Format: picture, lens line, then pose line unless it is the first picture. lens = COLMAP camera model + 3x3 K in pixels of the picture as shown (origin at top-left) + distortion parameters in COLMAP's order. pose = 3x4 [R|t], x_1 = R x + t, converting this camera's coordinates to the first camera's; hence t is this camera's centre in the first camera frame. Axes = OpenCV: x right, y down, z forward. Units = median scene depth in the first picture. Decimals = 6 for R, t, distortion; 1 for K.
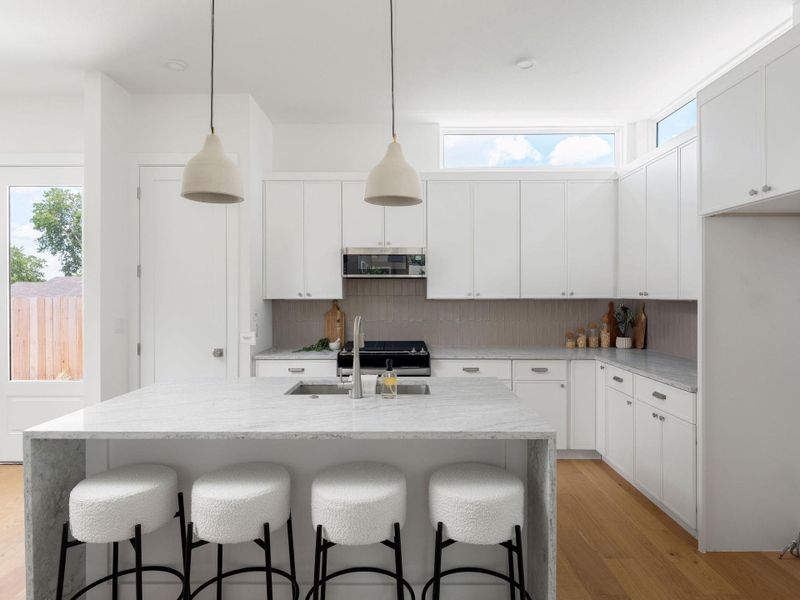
lens RADIAL K [[493.1, 0, 402.6], [0, 493.1, 298.1], [0, 0, 1]] dist [0.019462, 0.000042]
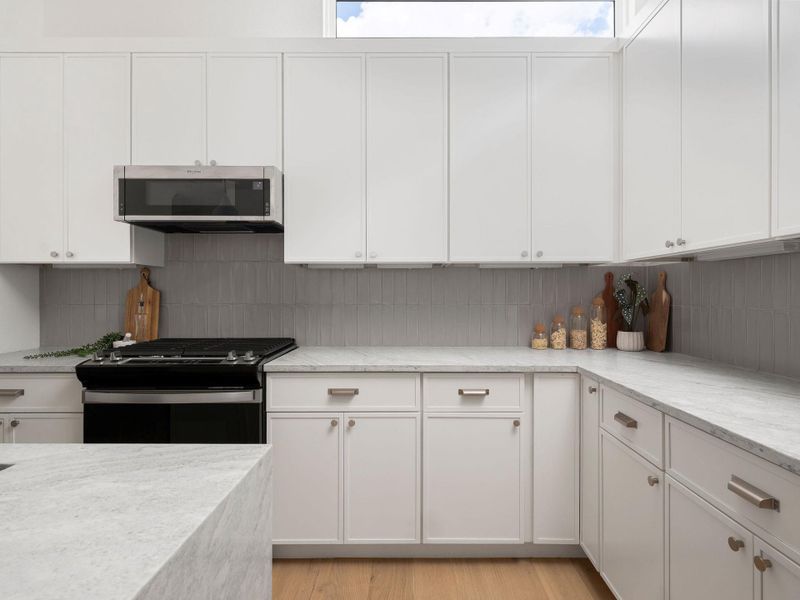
lens RADIAL K [[493.1, 0, 395.1], [0, 493.1, 294.5], [0, 0, 1]] dist [0.019462, 0.000042]
pose [[0.999996, 0.000841, -0.002794, 0.175453], [-0.000844, 0.999999, -0.000918, 0.037505], [0.002794, 0.000920, 0.999996, 0.426771]]
